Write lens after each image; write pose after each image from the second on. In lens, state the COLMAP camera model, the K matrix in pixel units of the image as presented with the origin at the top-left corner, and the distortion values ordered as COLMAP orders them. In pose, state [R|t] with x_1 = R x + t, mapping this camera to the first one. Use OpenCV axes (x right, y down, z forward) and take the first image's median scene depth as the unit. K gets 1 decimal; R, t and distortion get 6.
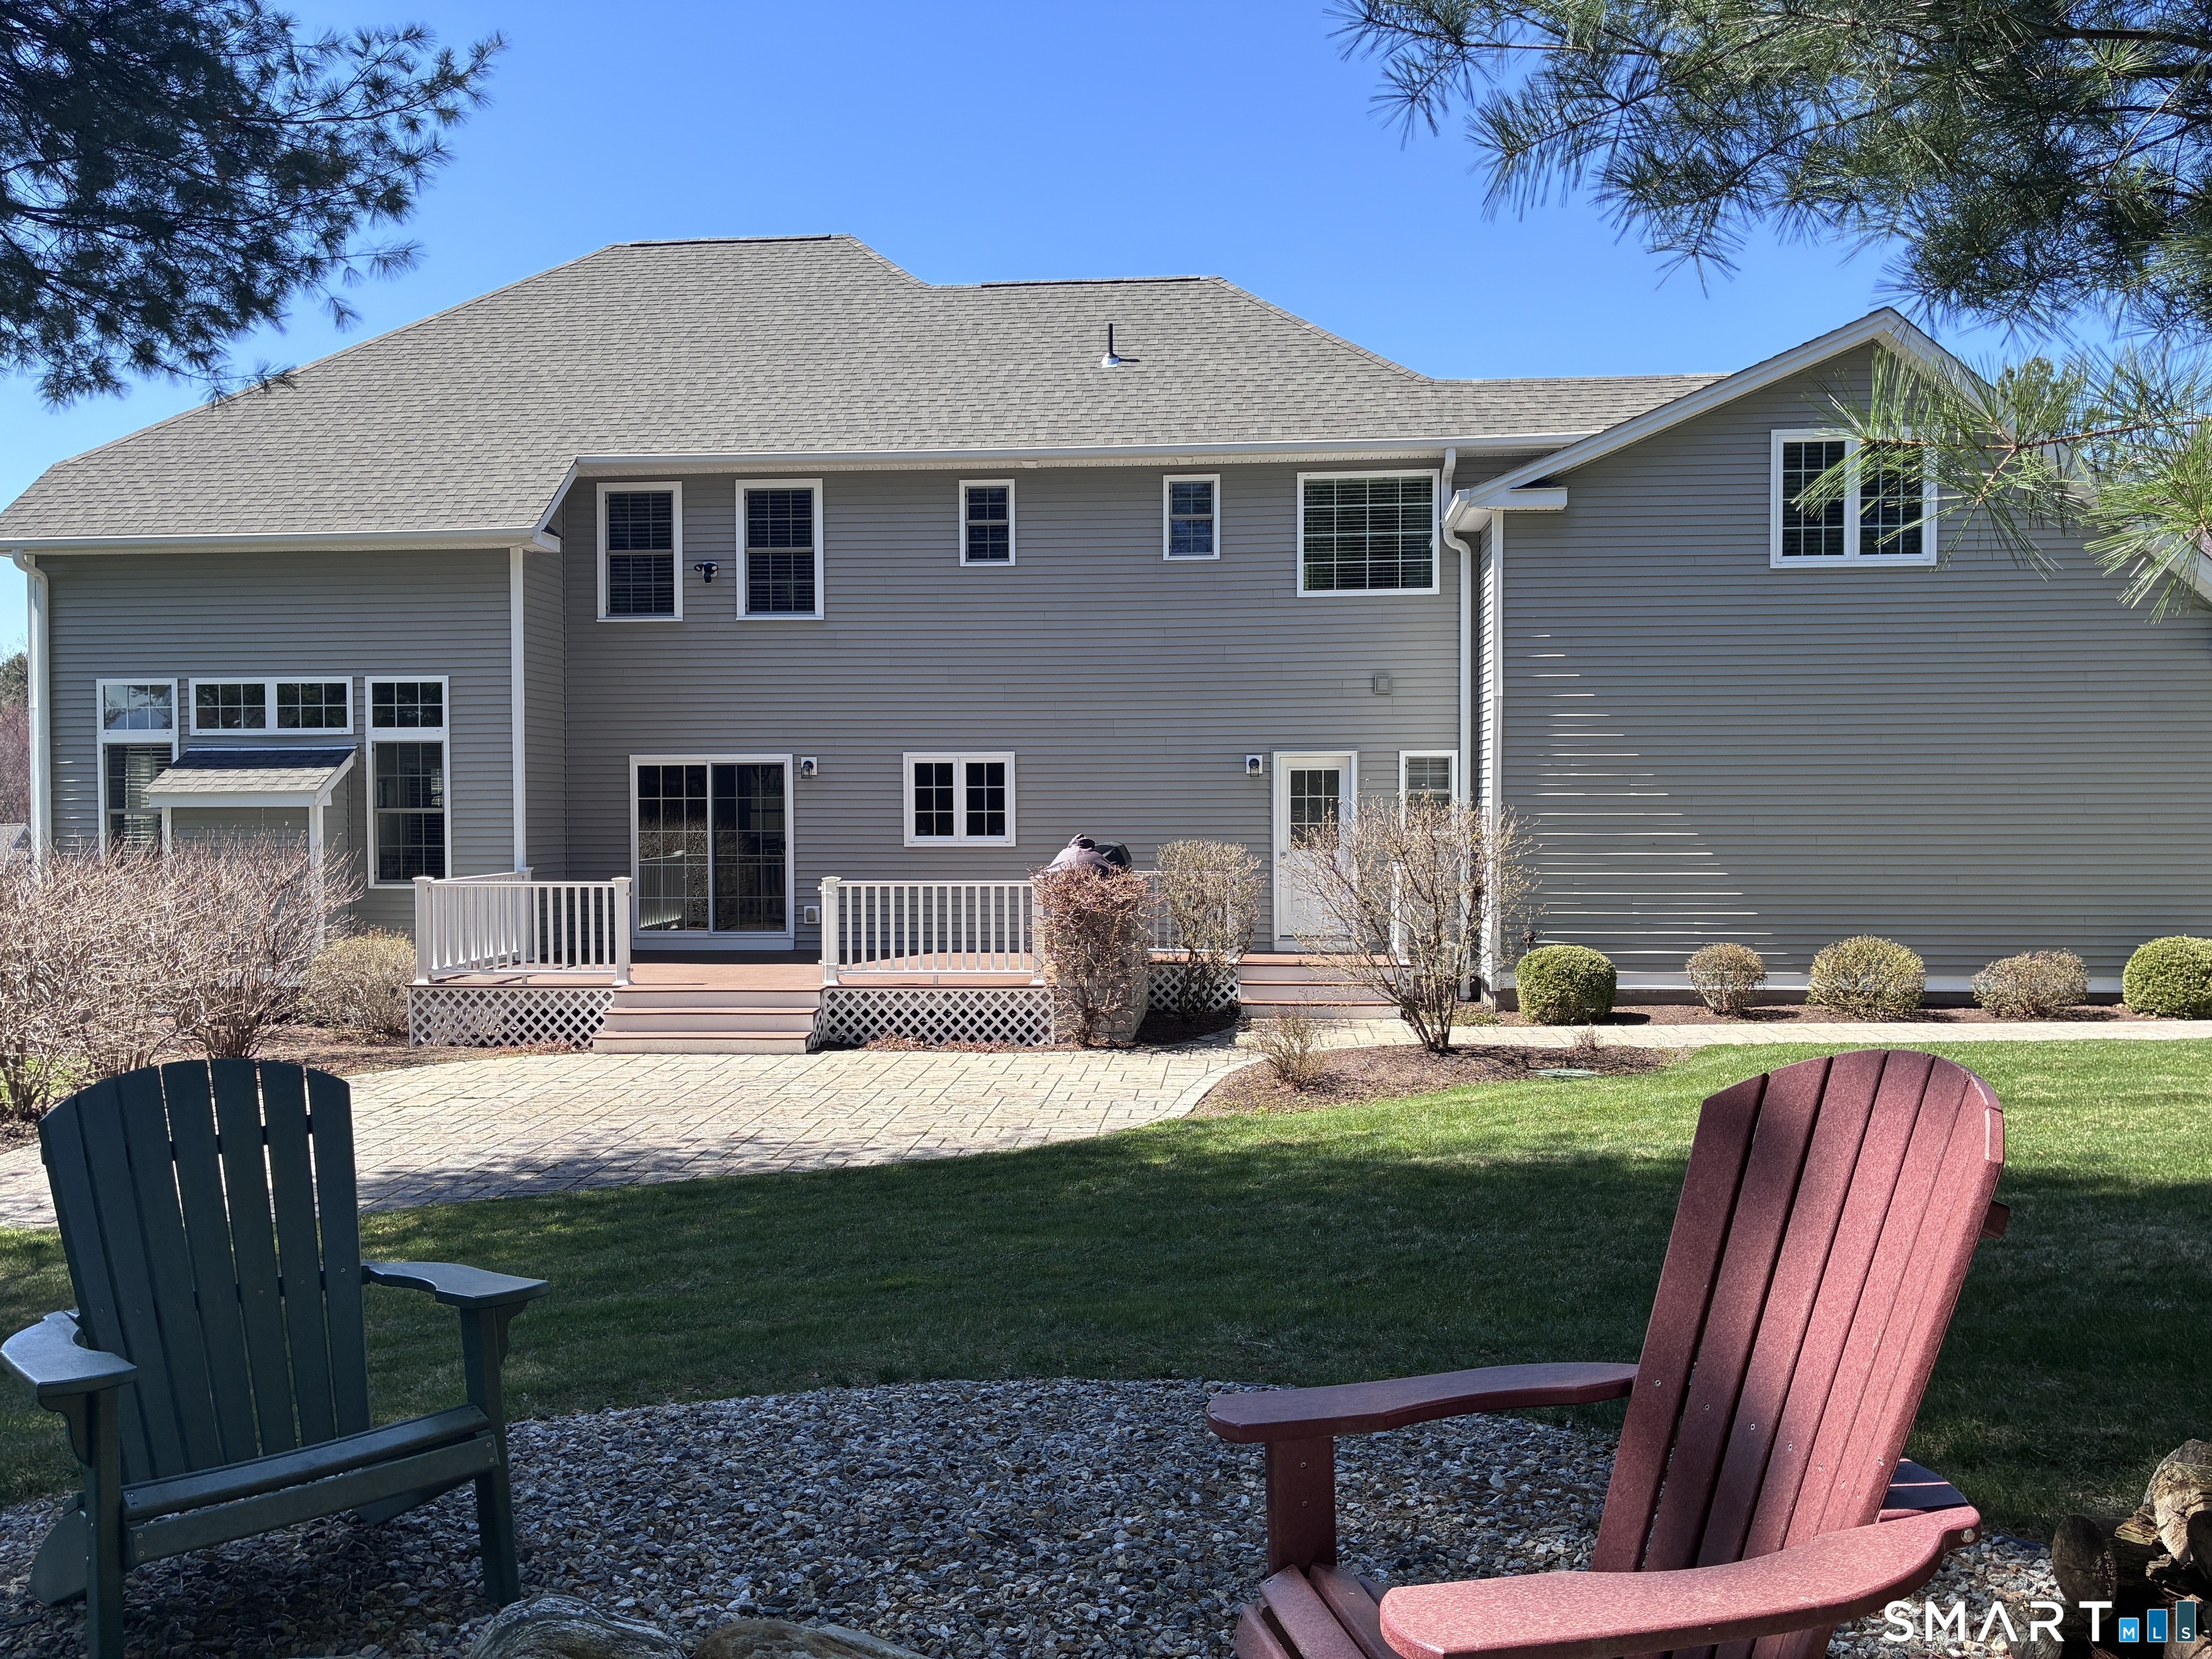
lens RADIAL K [[1602.7, 0, 1097.3], [0, 1602.7, 833.5], [0, 0, 1]] dist [0.034212, -0.013257]
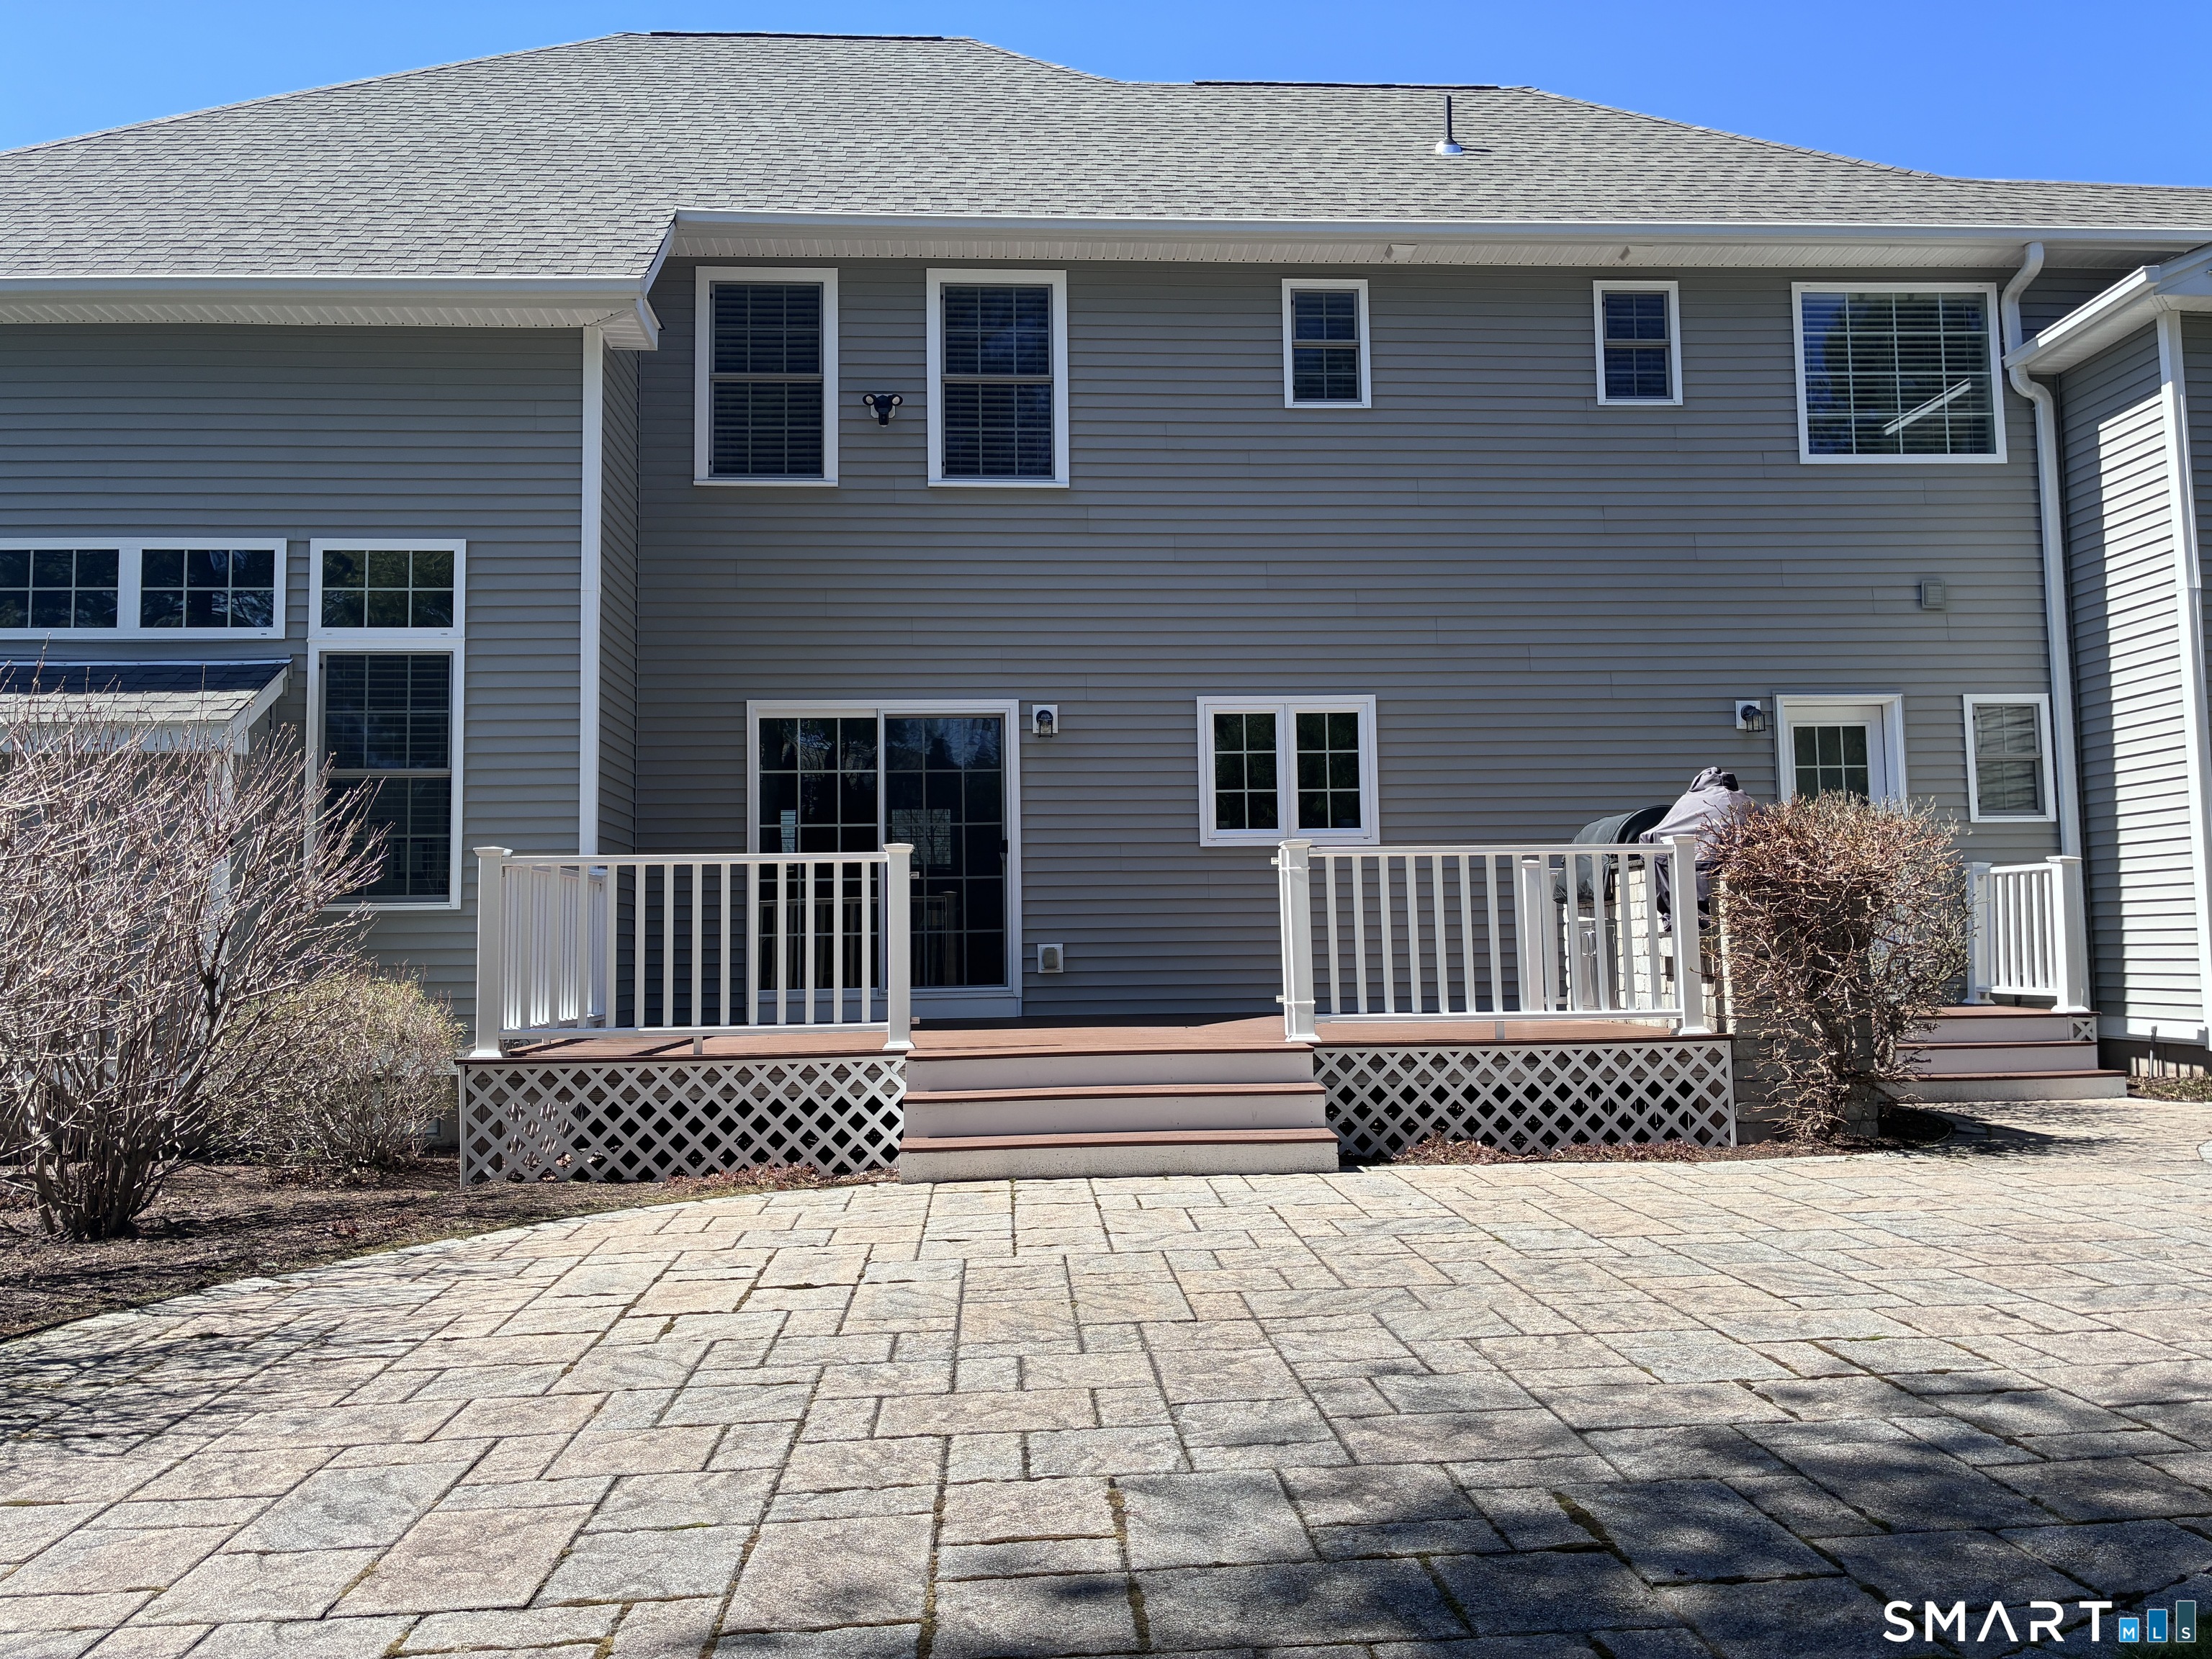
lens RADIAL K [[1602.7, 0, 1114.5], [0, 1602.7, 827.7], [0, 0, 1]] dist [0.034212, -0.013257]
pose [[0.989966, 0.001345, 0.141302, -0.248155], [0.011234, 0.996041, -0.088185, 0.057190], [-0.140861, 0.088887, 0.986031, 0.397123]]
